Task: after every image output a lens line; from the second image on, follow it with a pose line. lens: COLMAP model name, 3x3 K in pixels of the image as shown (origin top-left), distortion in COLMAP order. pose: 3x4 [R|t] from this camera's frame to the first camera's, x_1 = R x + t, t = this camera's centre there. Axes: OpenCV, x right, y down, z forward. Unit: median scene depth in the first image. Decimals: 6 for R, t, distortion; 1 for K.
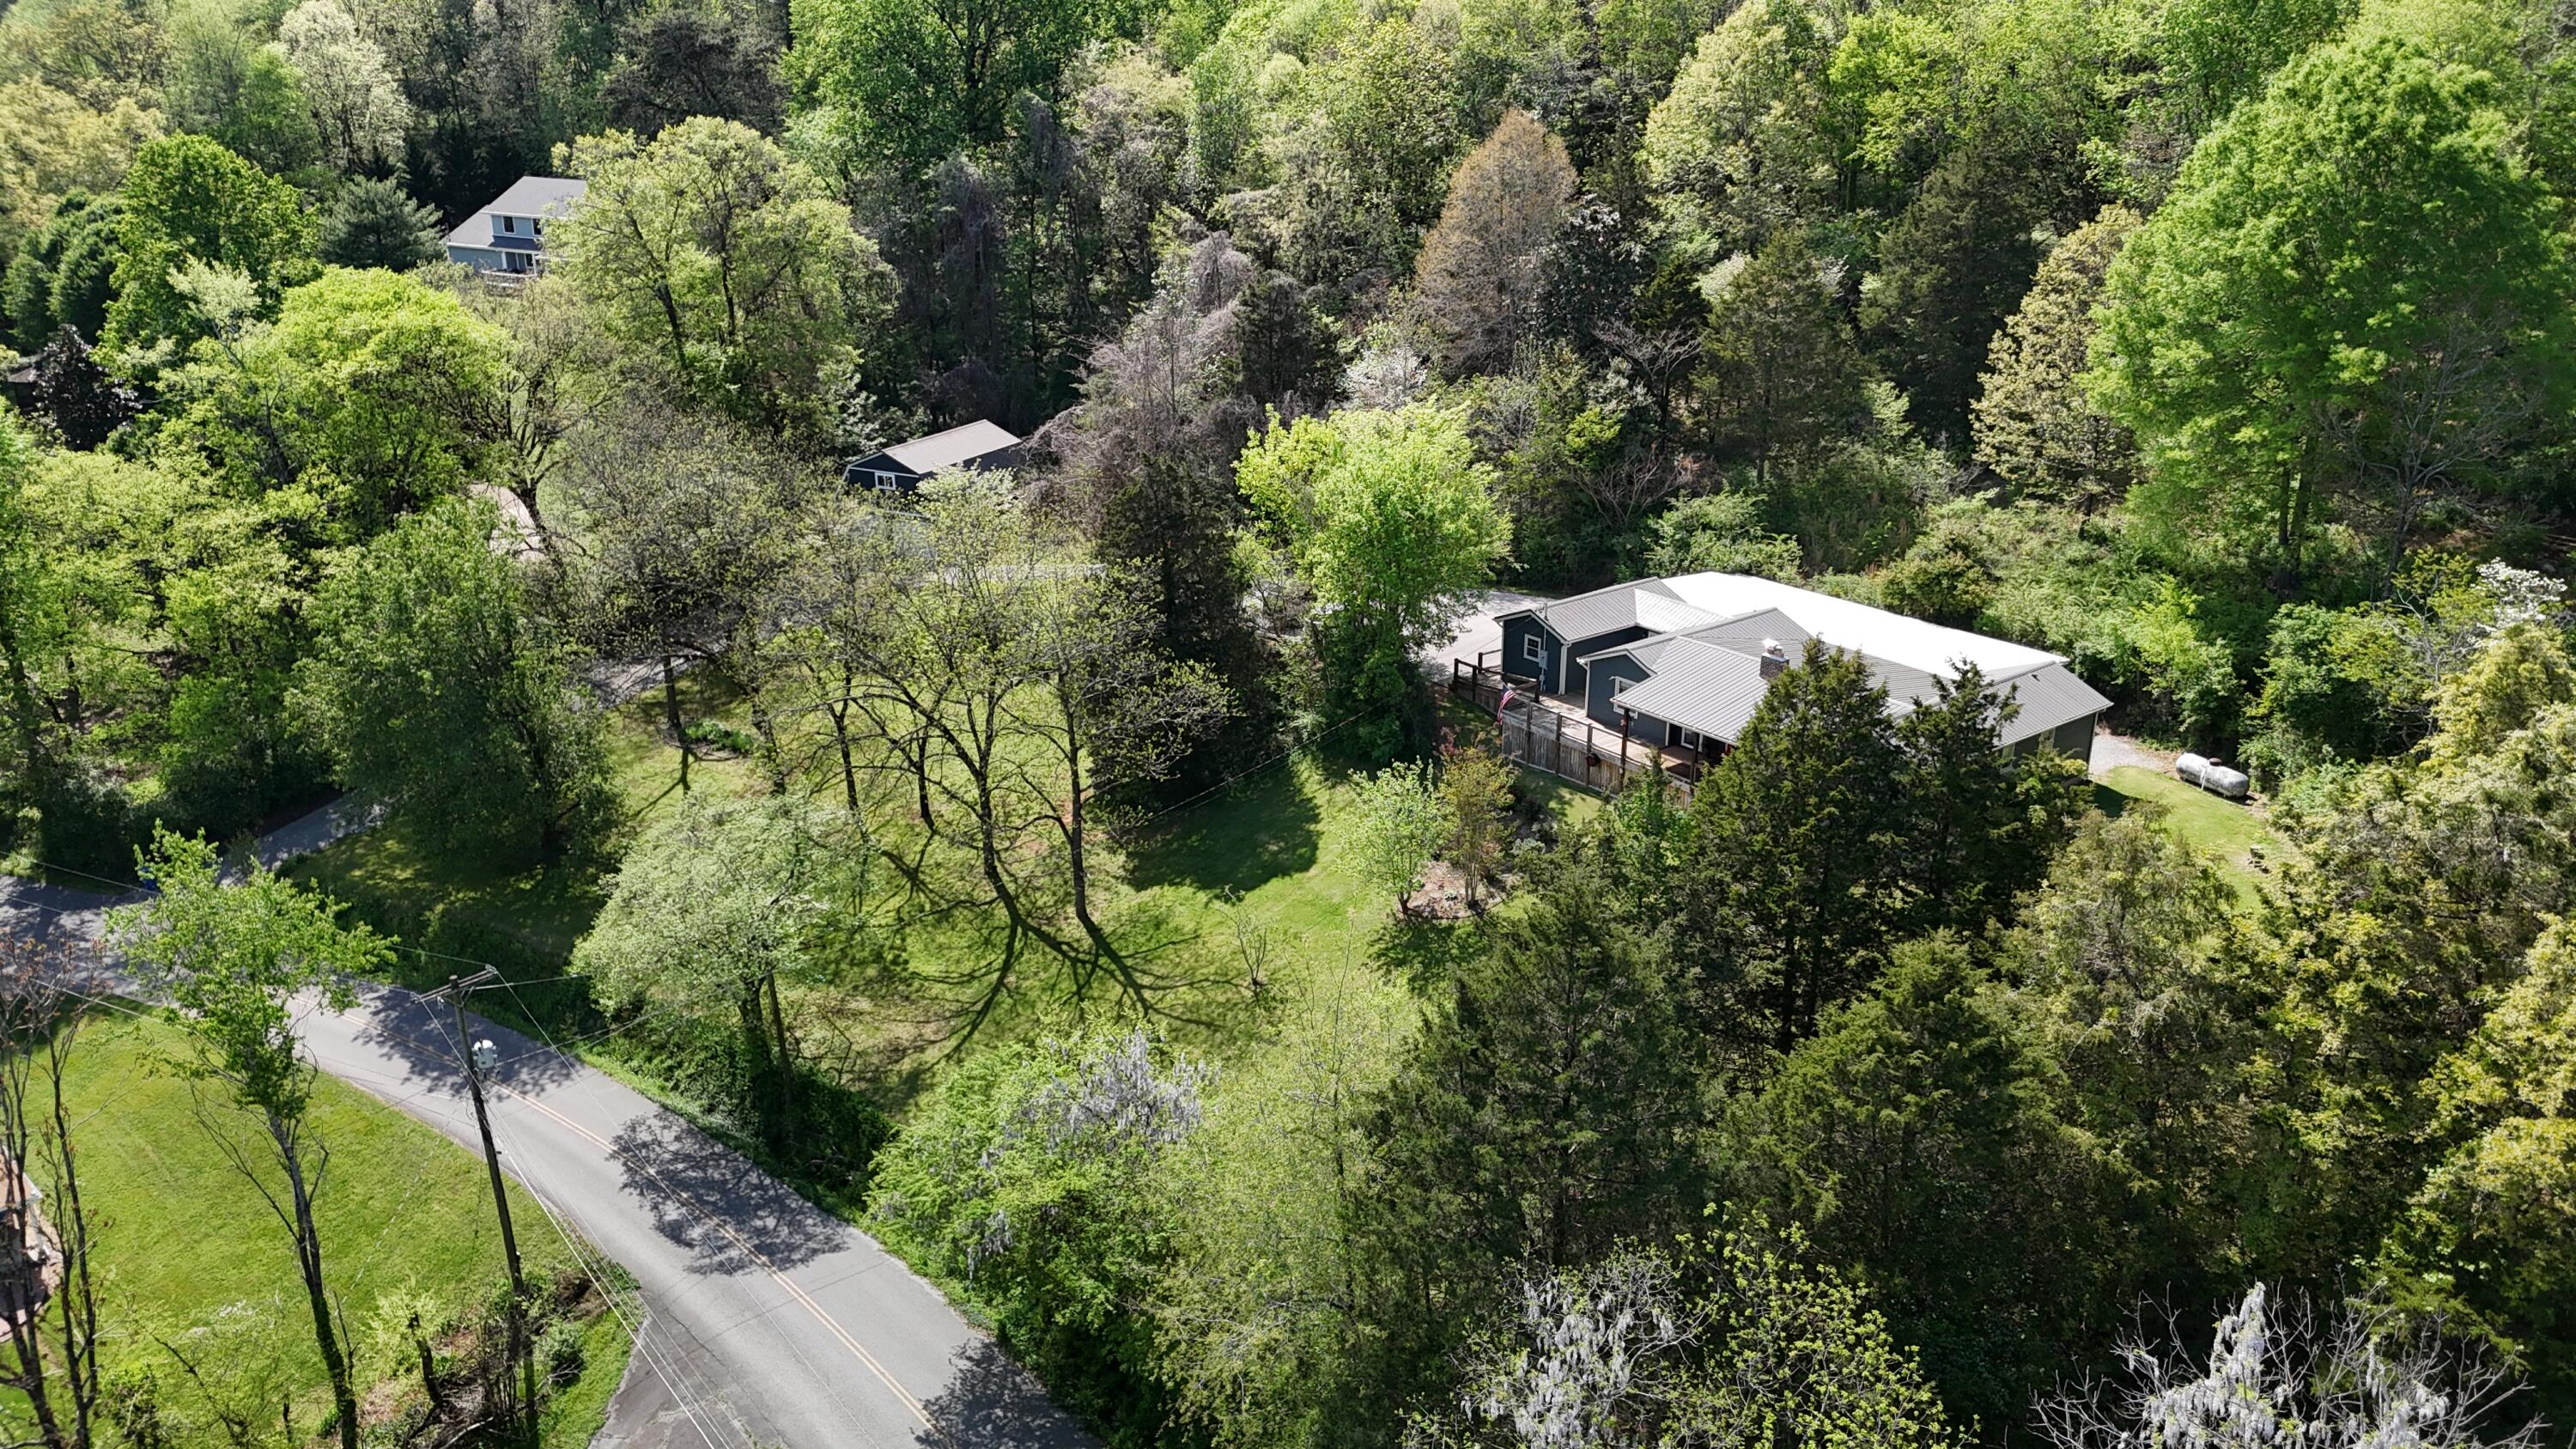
lens RADIAL K [[1888.2, 0, 1284.5], [0, 1888.2, 727.5], [0, 0, 1]] dist [0.081094, -0.087052]
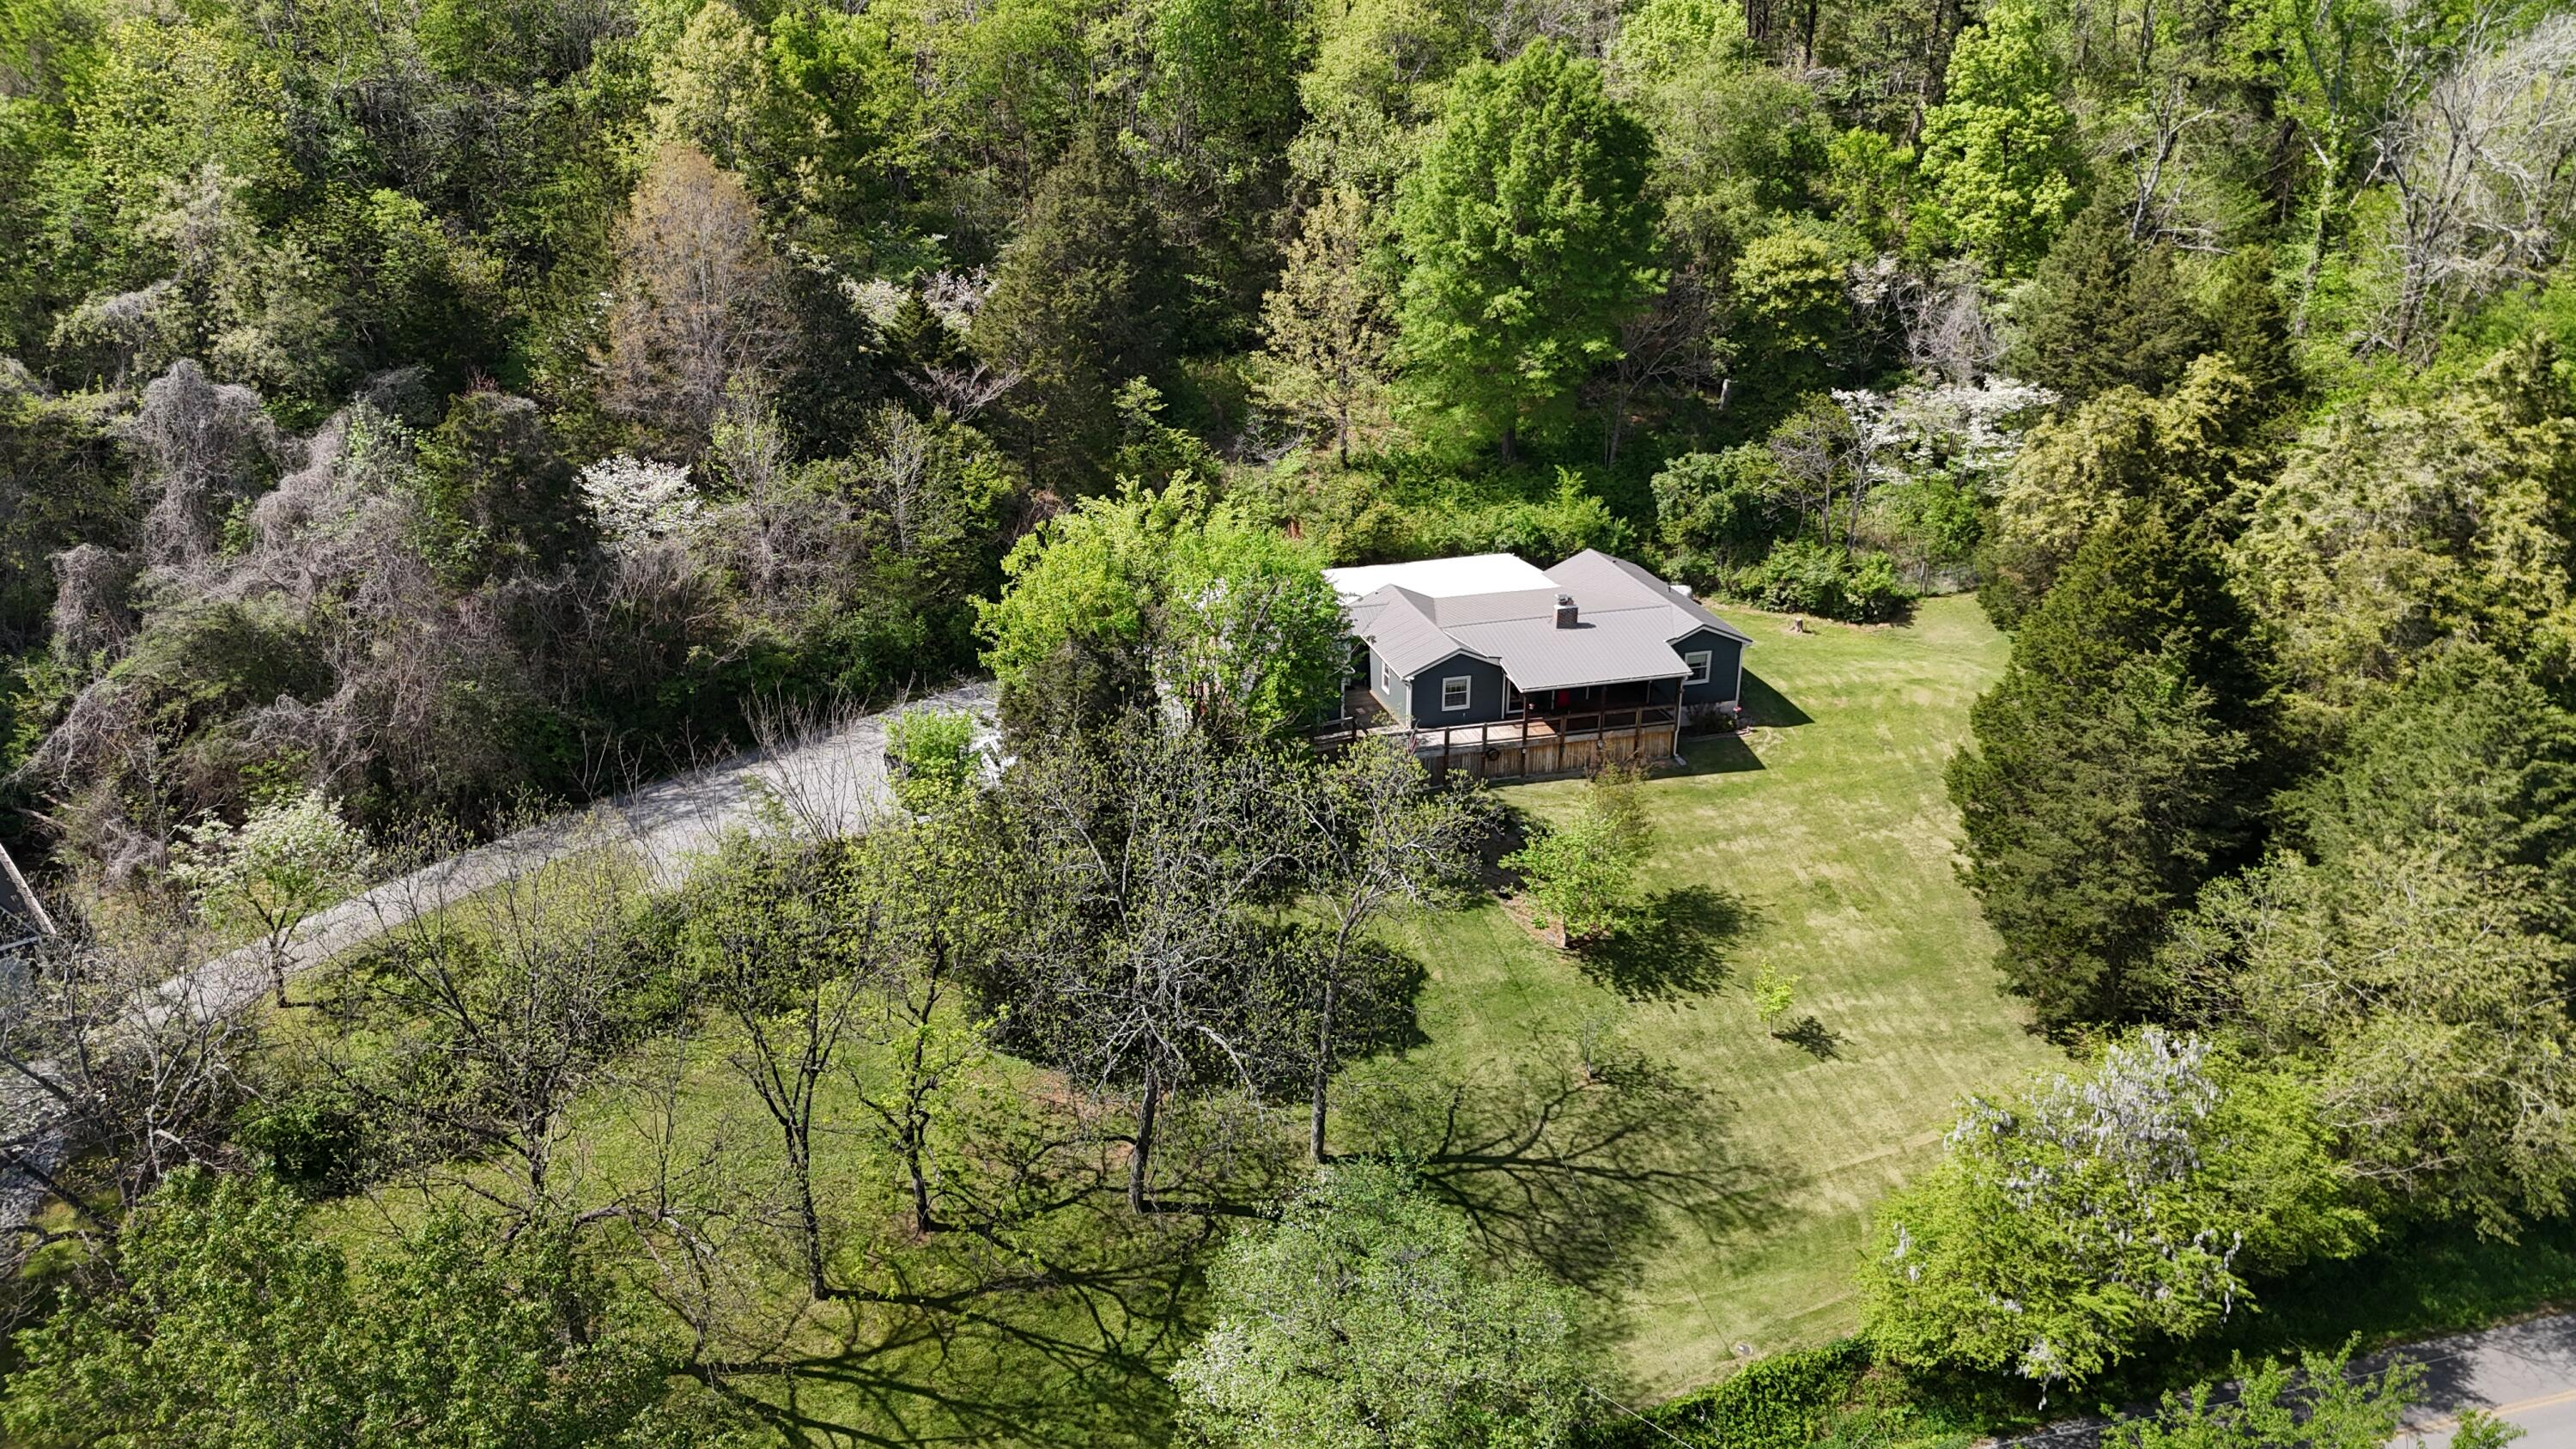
lens RADIAL K [[1888.2, 0, 1285.1], [0, 1888.2, 723.9], [0, 0, 1]] dist [0.081094, -0.087052]
pose [[0.380753, -0.349695, 0.856003, -0.618689], [0.319659, 0.918435, 0.233014, -0.223970], [-0.867666, 0.184908, 0.461480, 0.487375]]
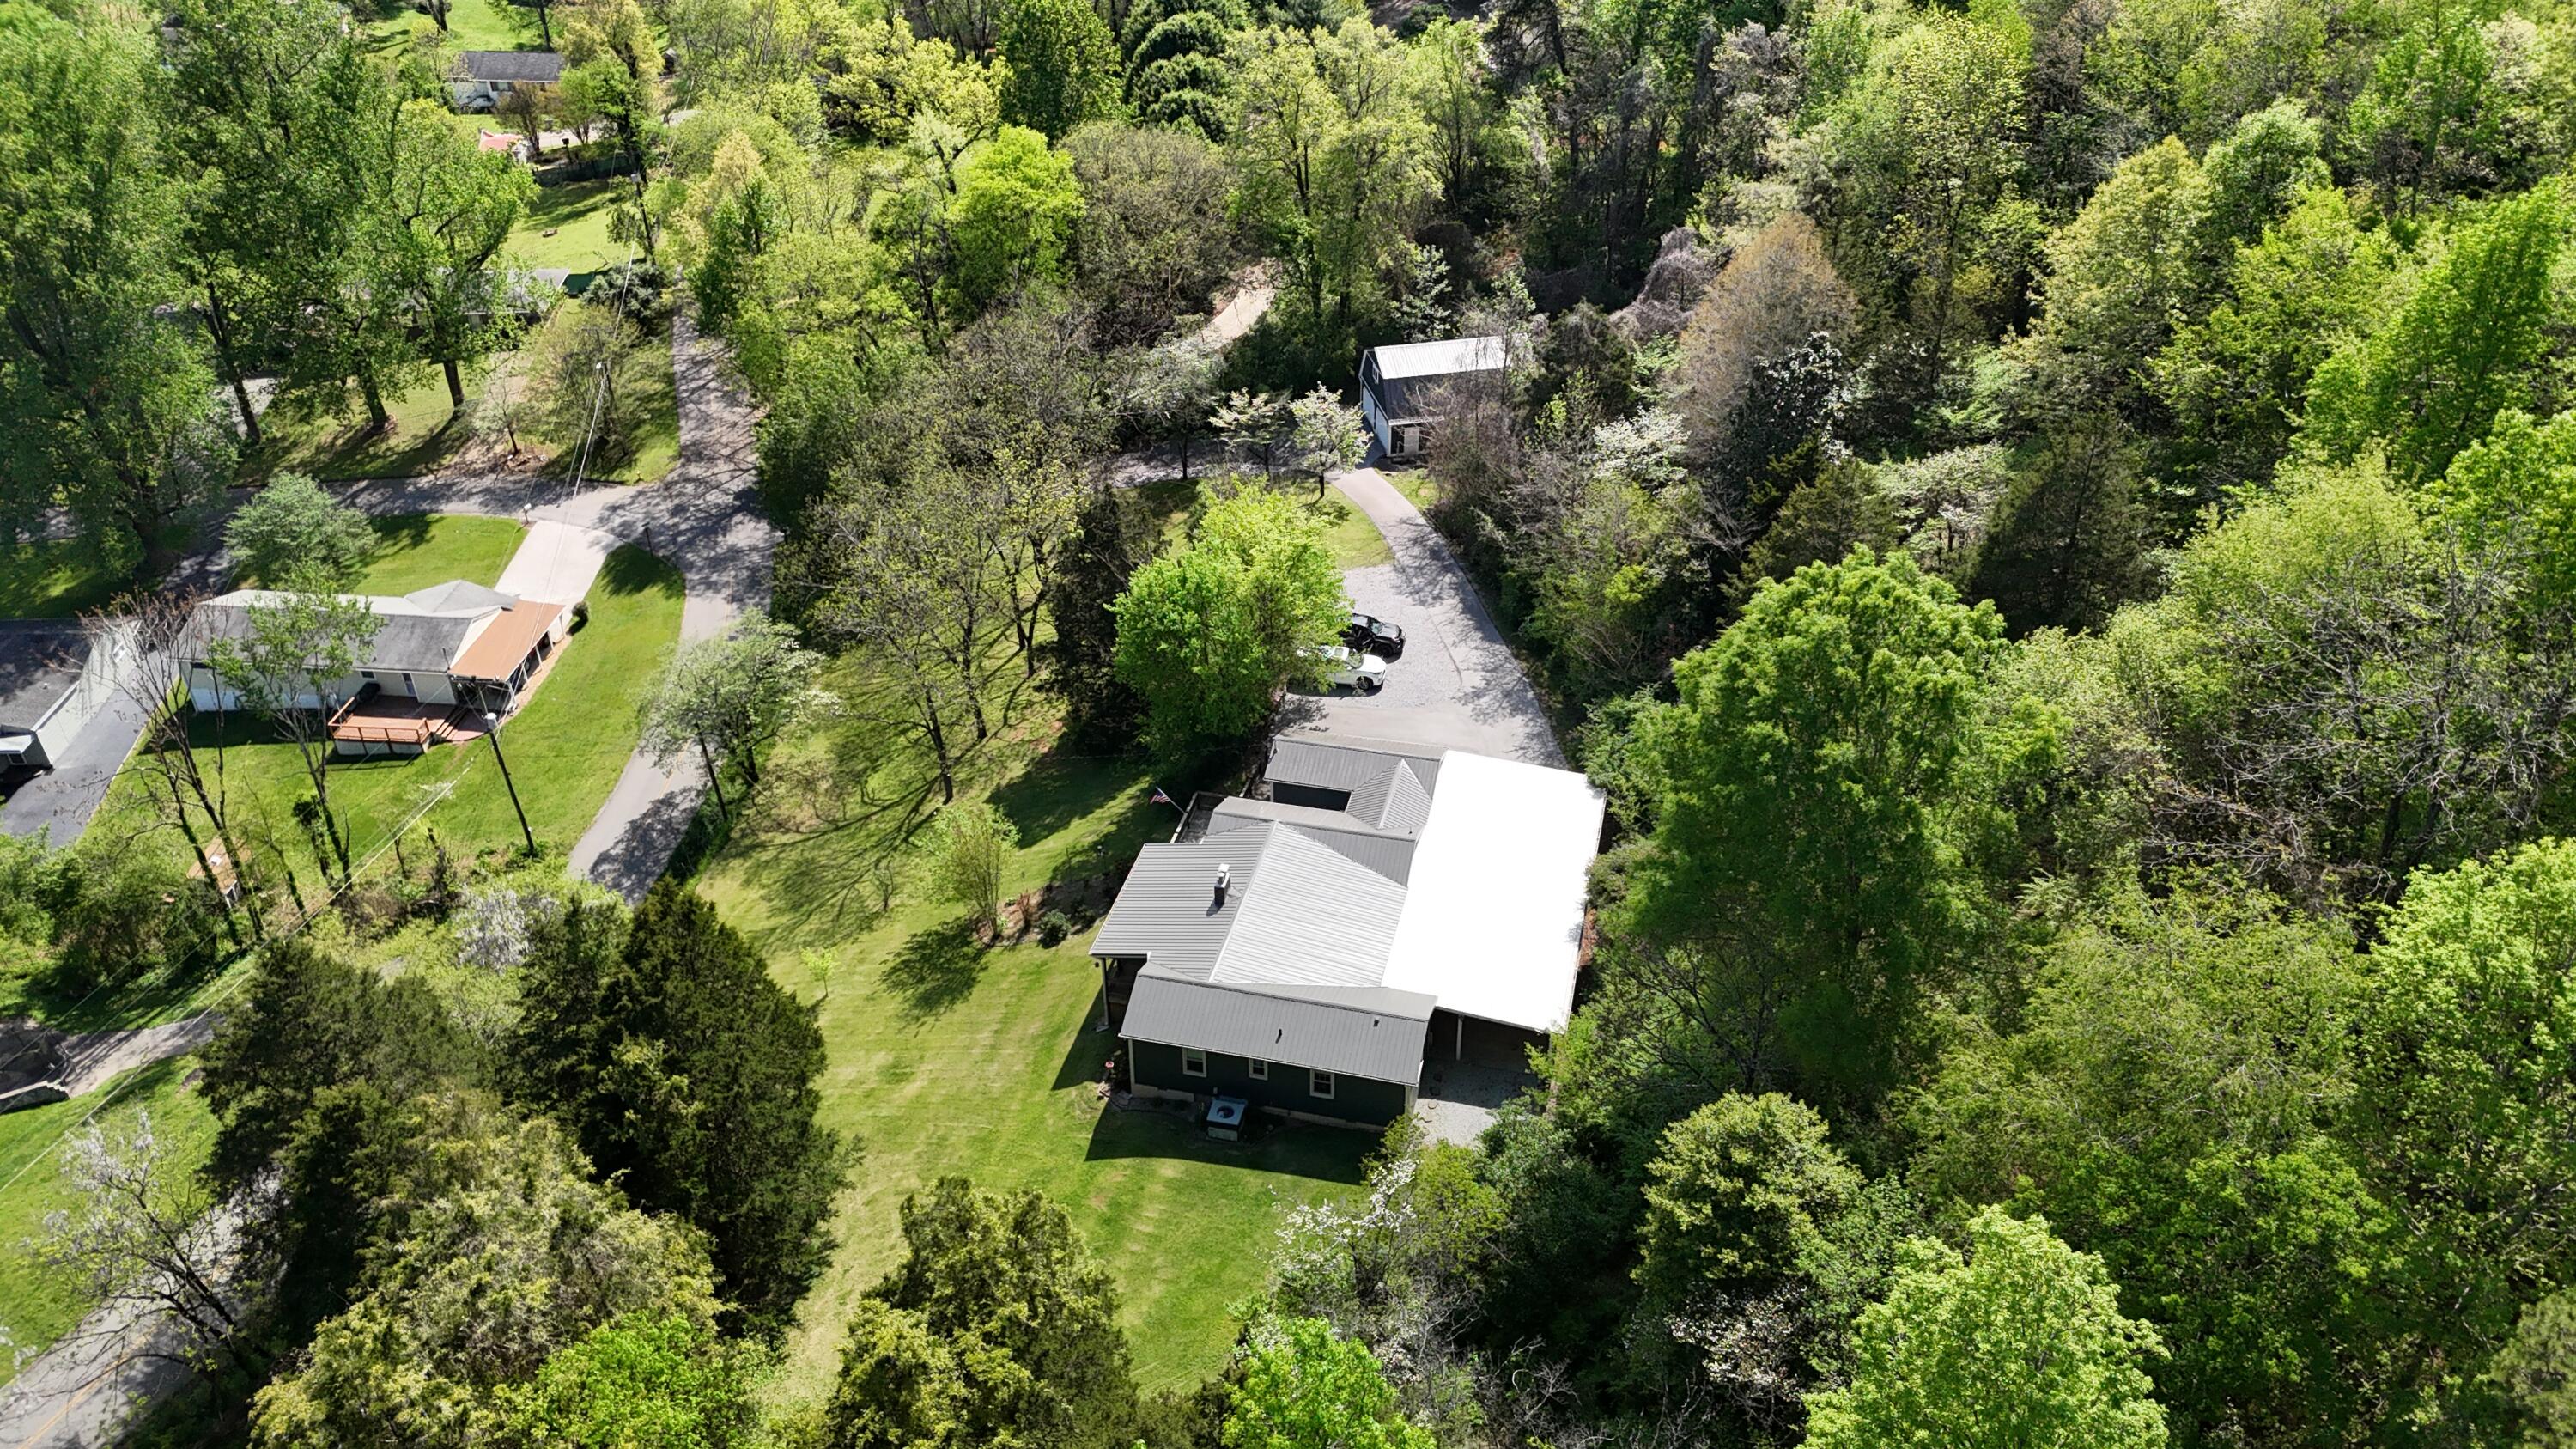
lens RADIAL K [[1888.2, 0, 1278.7], [0, 1888.2, 722.1], [0, 0, 1]] dist [0.081094, -0.087052]
pose [[0.612396, 0.431398, -0.662470, 0.743251], [-0.265139, 0.901529, 0.341975, -0.388217], [0.744763, -0.033778, 0.666473, 0.226664]]
